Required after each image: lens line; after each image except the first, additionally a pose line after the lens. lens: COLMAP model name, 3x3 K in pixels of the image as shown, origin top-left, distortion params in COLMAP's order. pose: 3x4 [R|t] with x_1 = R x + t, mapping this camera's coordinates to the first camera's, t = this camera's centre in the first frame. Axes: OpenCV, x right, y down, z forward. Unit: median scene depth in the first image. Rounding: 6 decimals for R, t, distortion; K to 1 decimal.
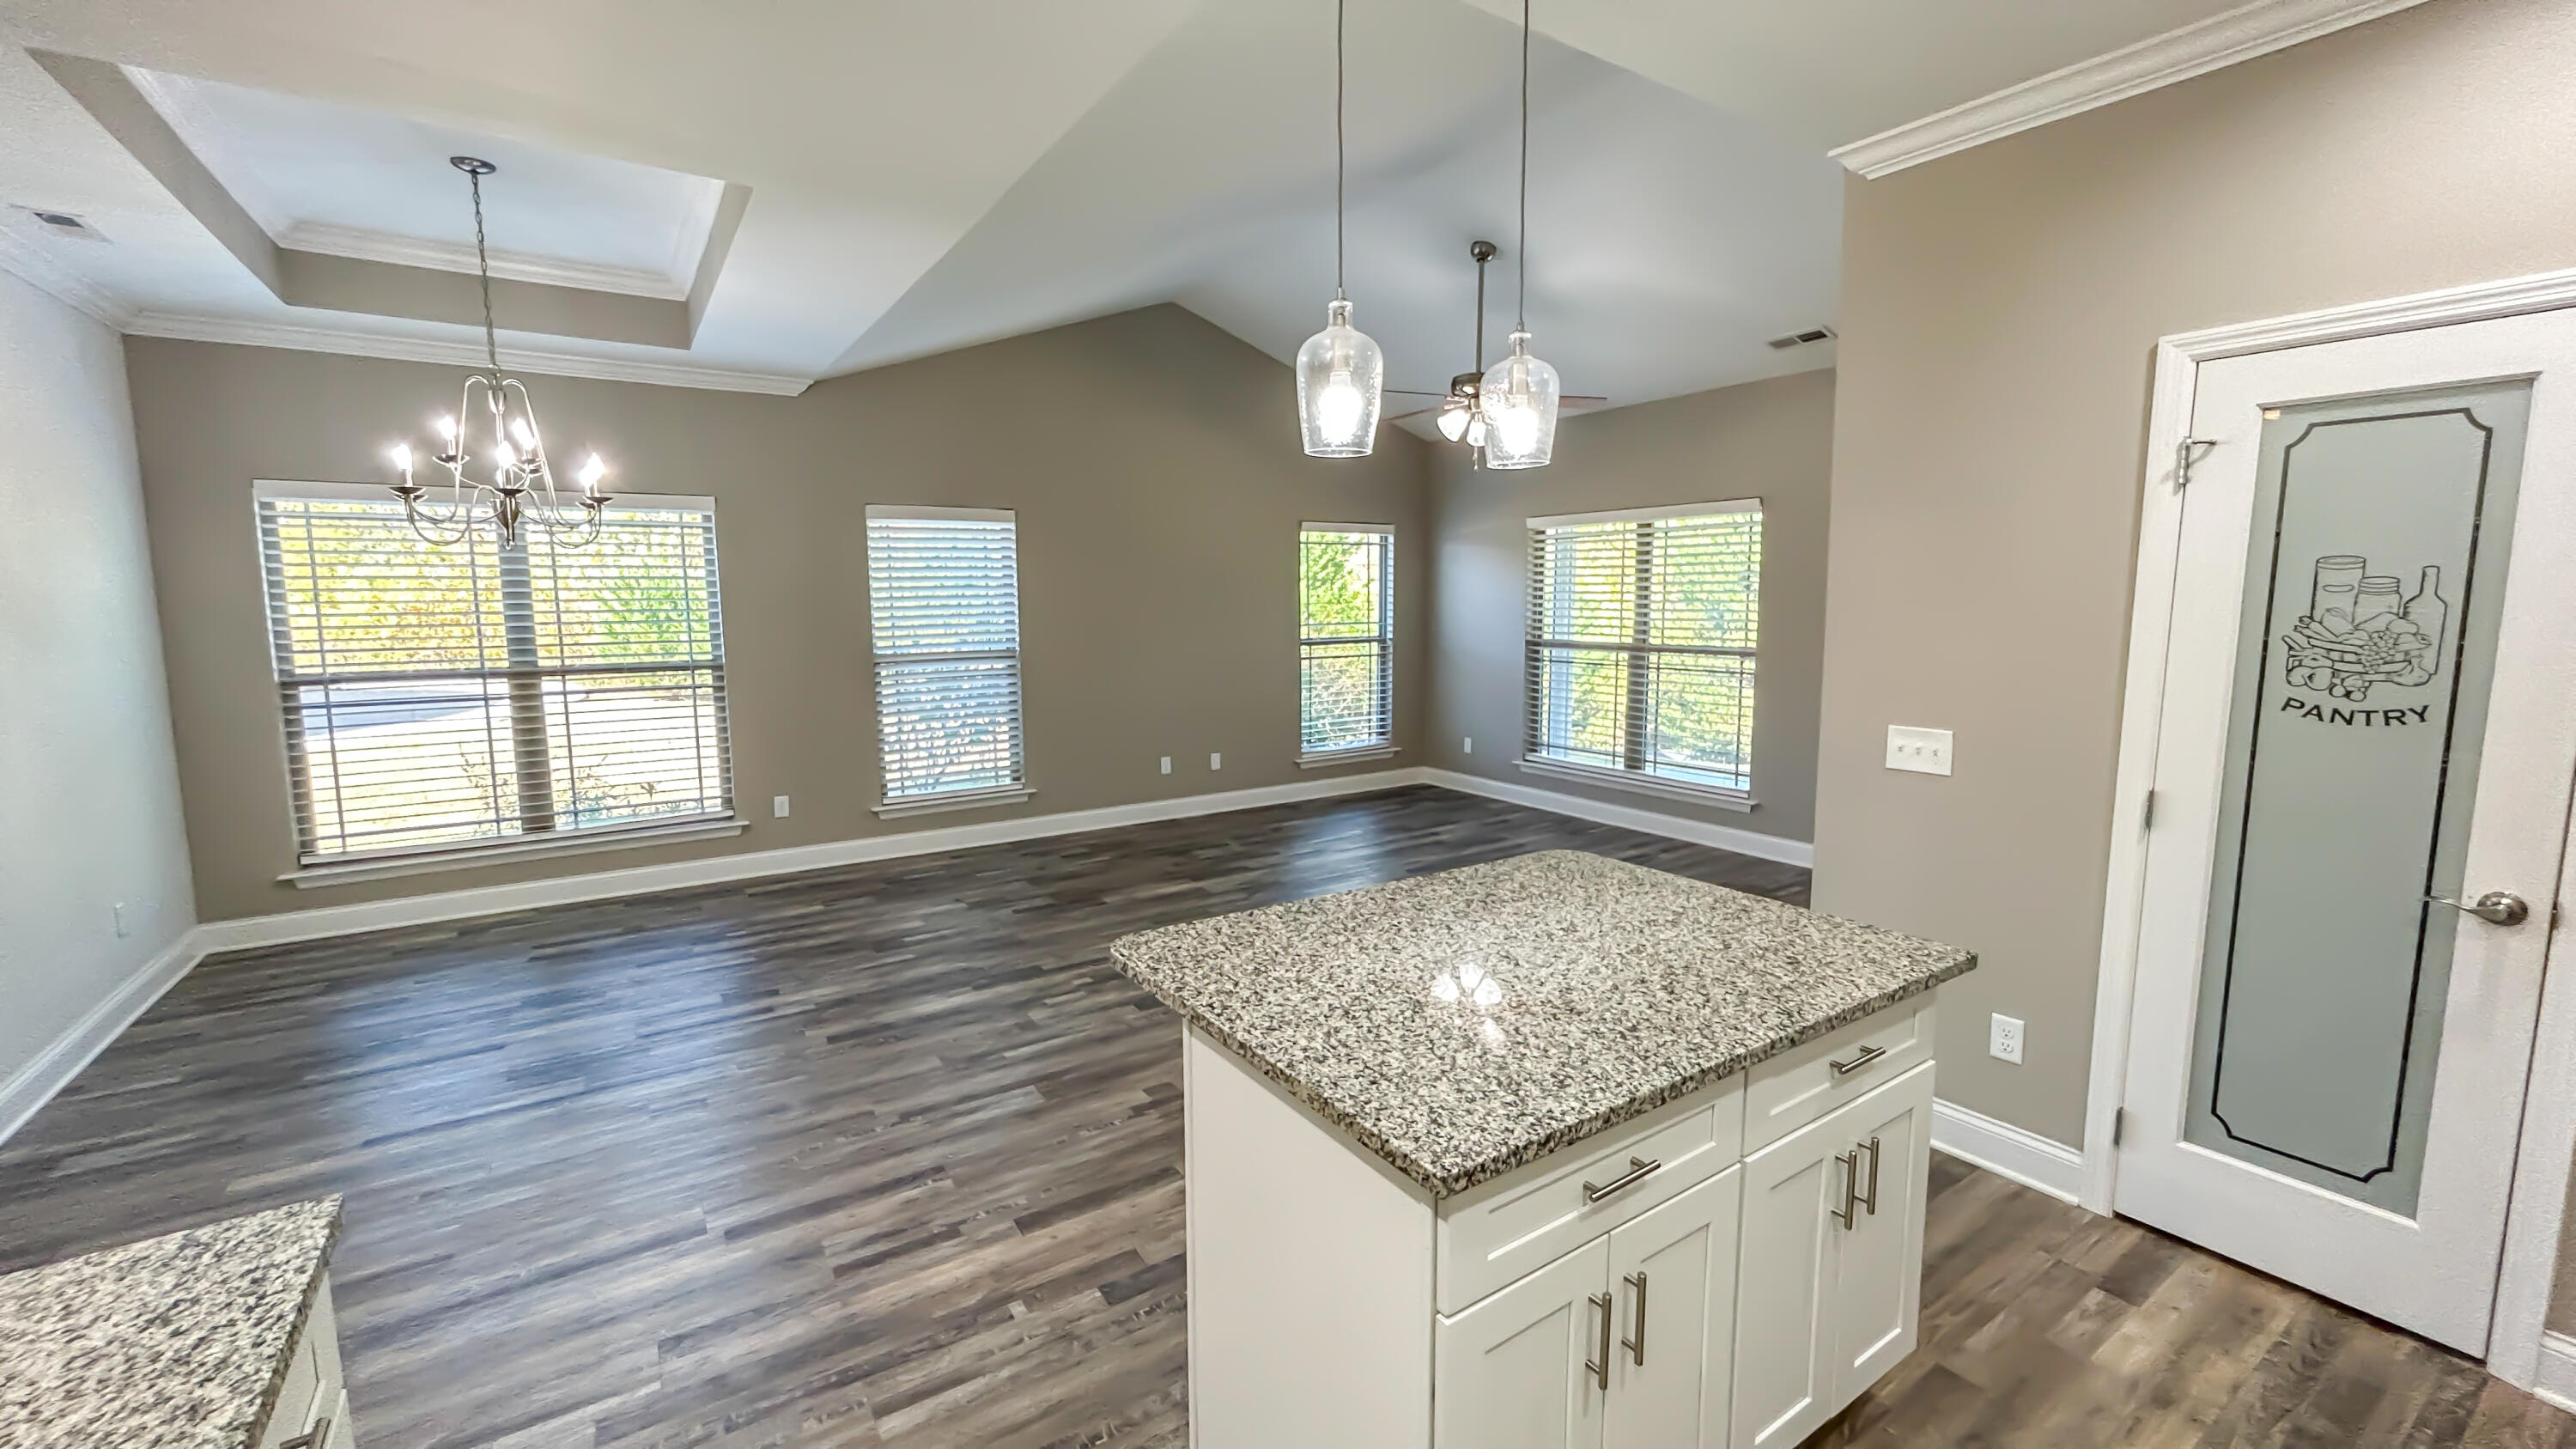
lens RADIAL K [[1035.0, 0, 1293.9], [0, 1035.0, 719.9], [0, 0, 1]] dist [-0.003892, 0.000078]
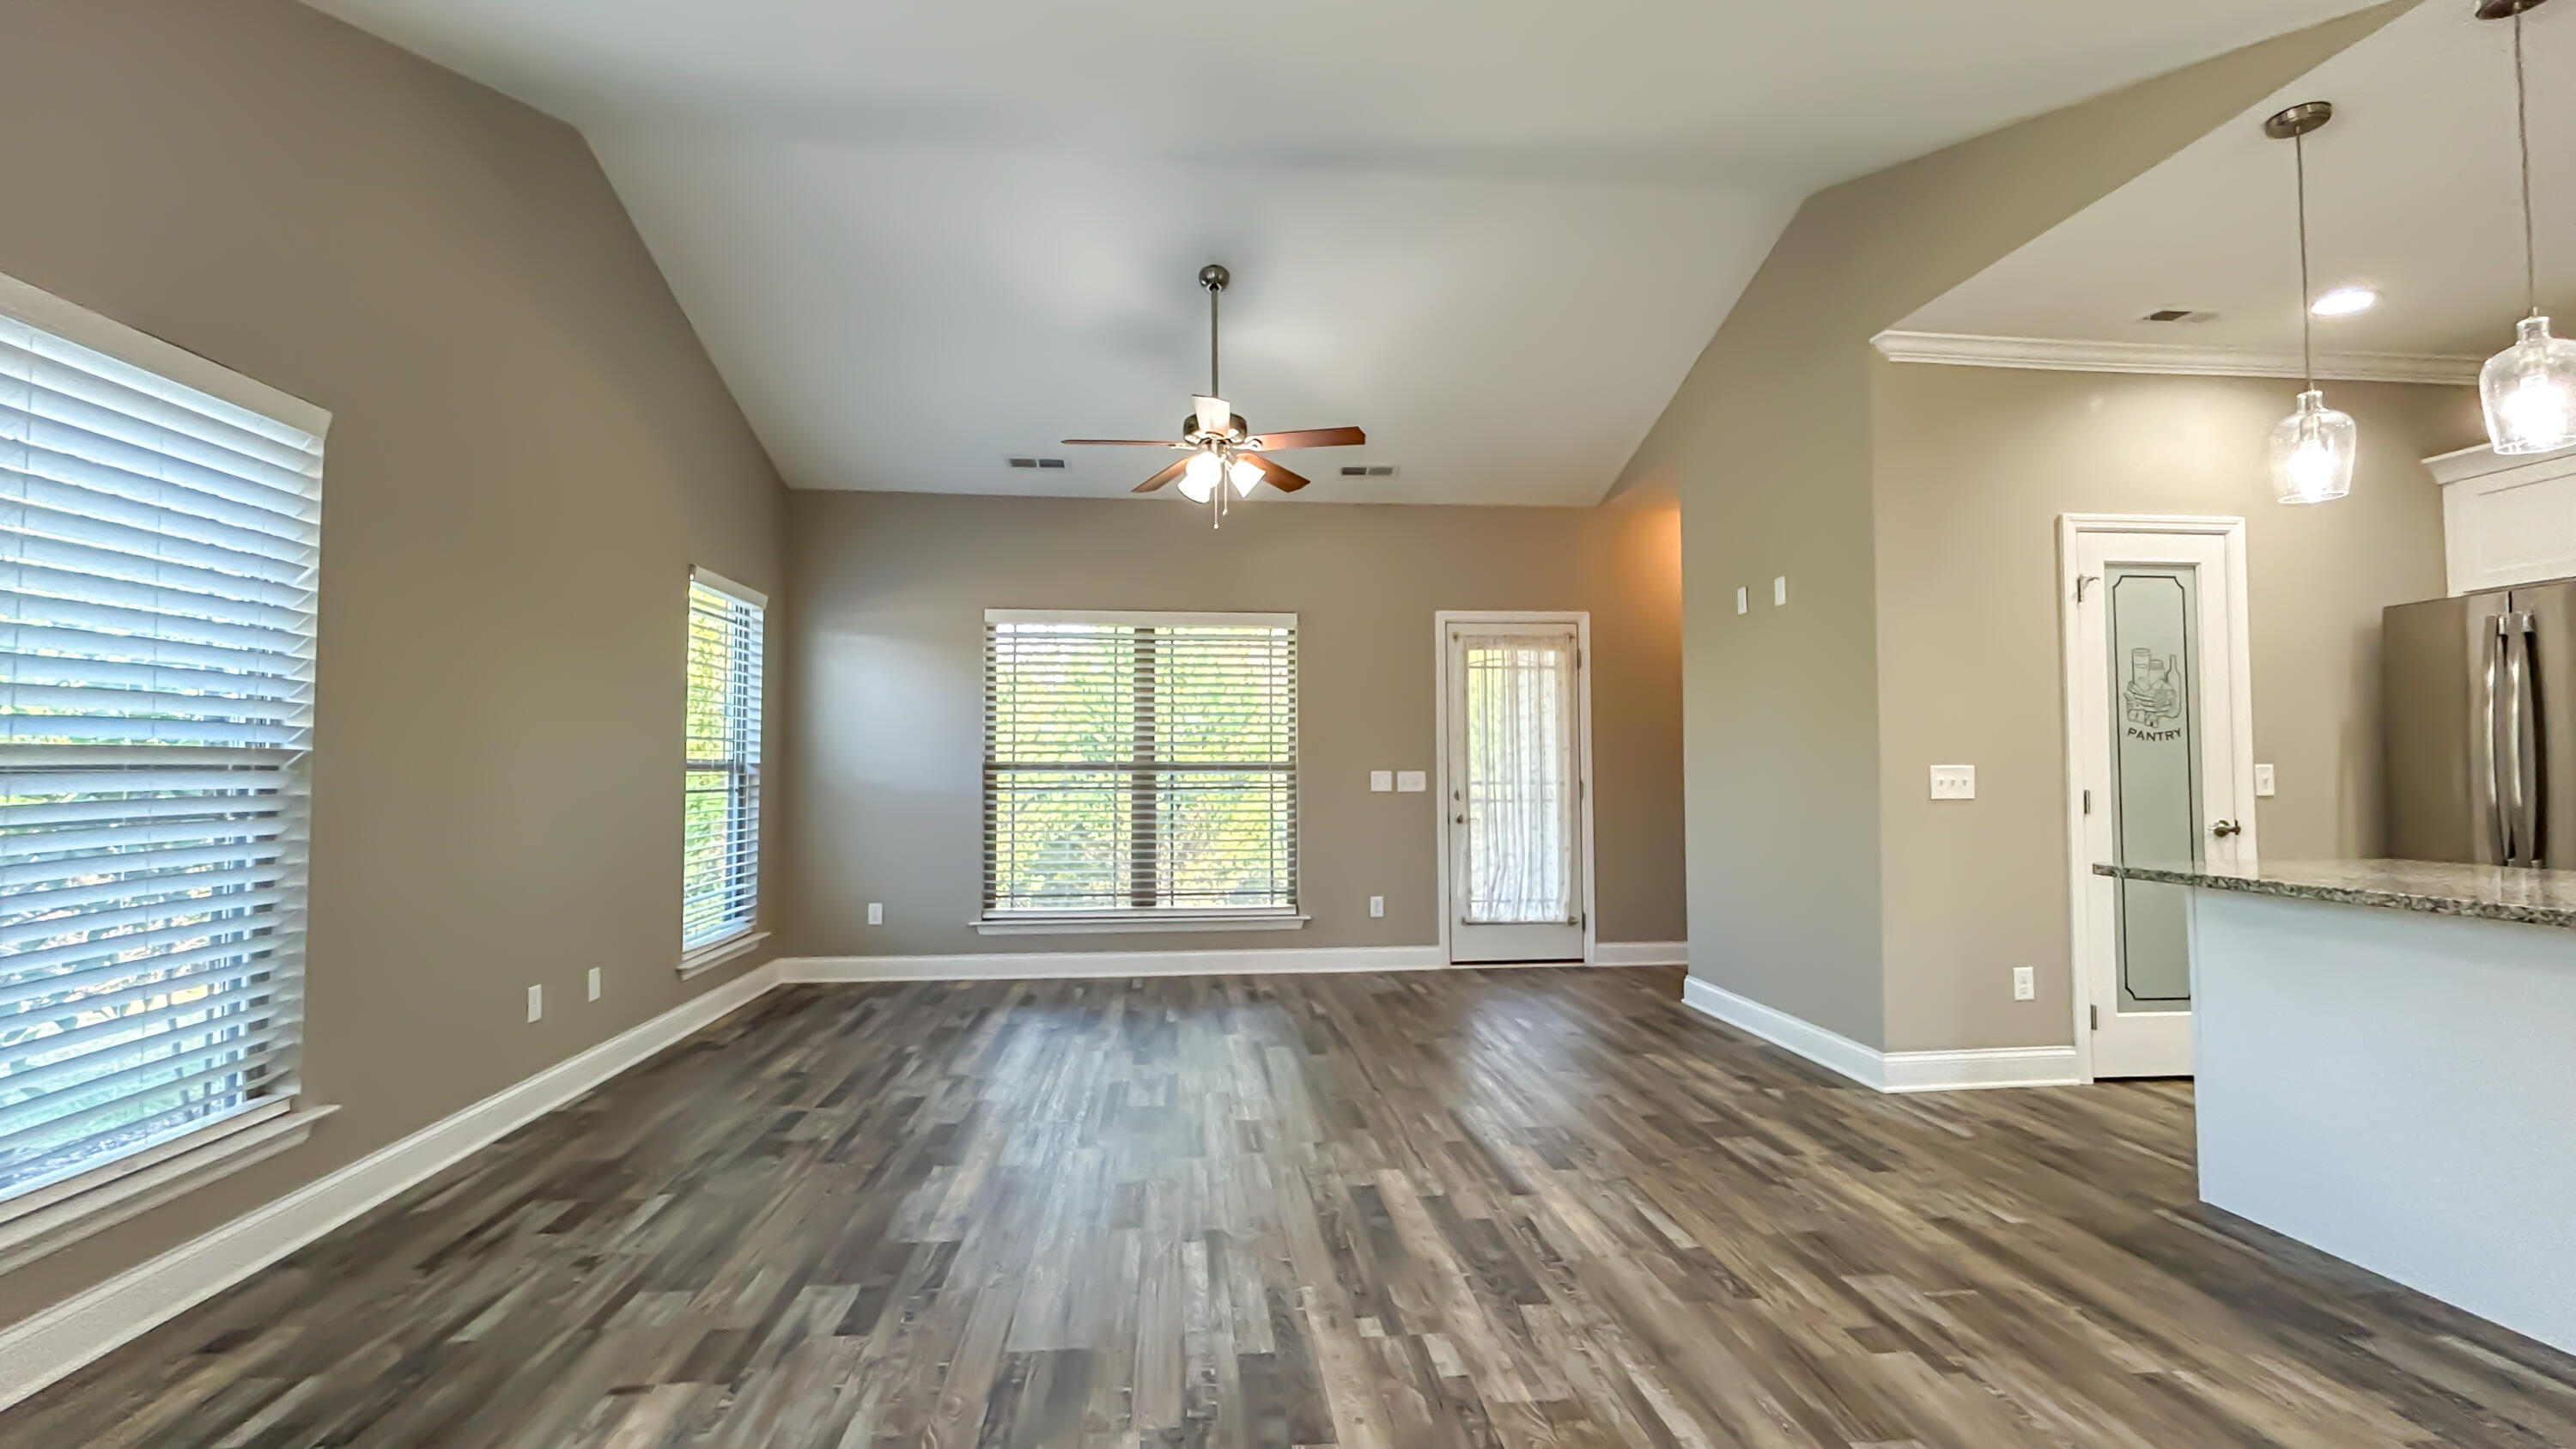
lens RADIAL K [[1106.5, 0, 1287.7], [0, 1106.5, 723.5], [0, 0, 1]] dist [0.008479, 0.000002]
pose [[0.467344, 0.044813, 0.882939, -0.491482], [0.104729, 0.988876, -0.105623, 0.007338], [-0.877850, 0.141832, 0.457452, 0.504720]]
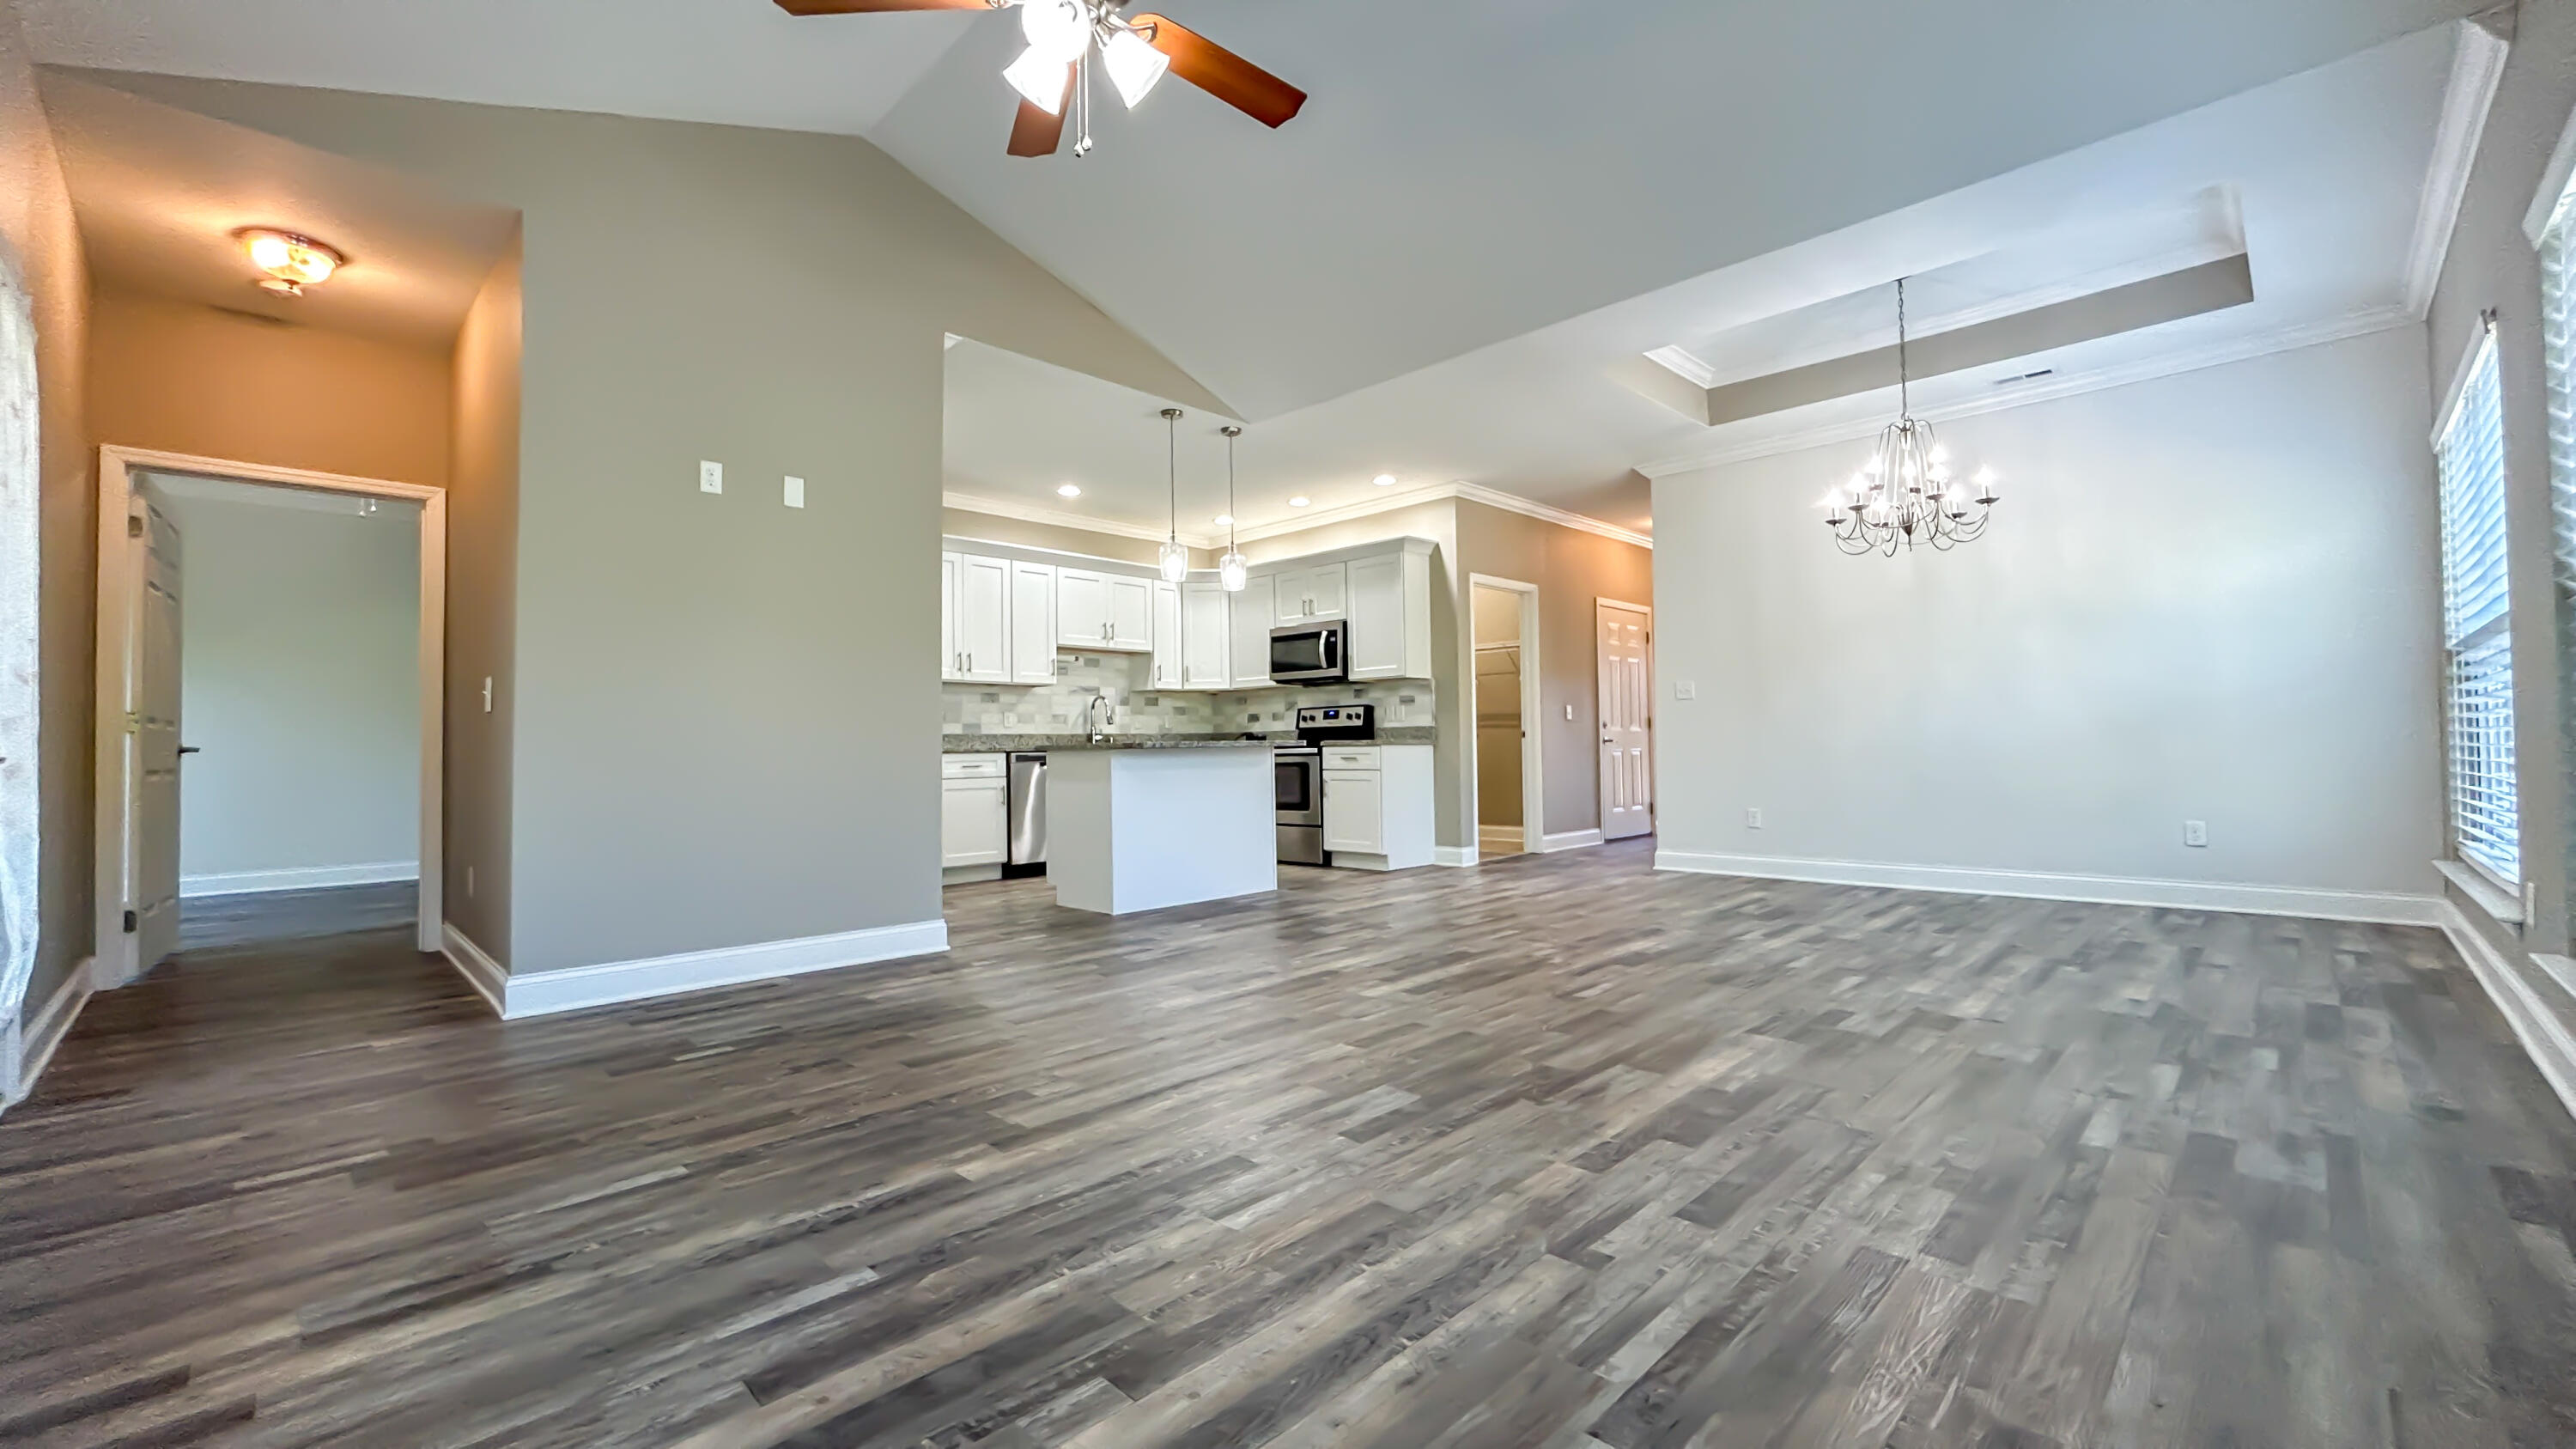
lens RADIAL K [[1035.0, 0, 1283.5], [0, 1035.0, 727.2], [0, 0, 1]] dist [-0.003892, 0.000078]
pose [[-0.979719, 0.019601, -0.199417, 0.158321], [-0.000041, 0.995184, 0.098023, -0.041175], [0.200378, 0.096044, -0.975000, 1.272863]]
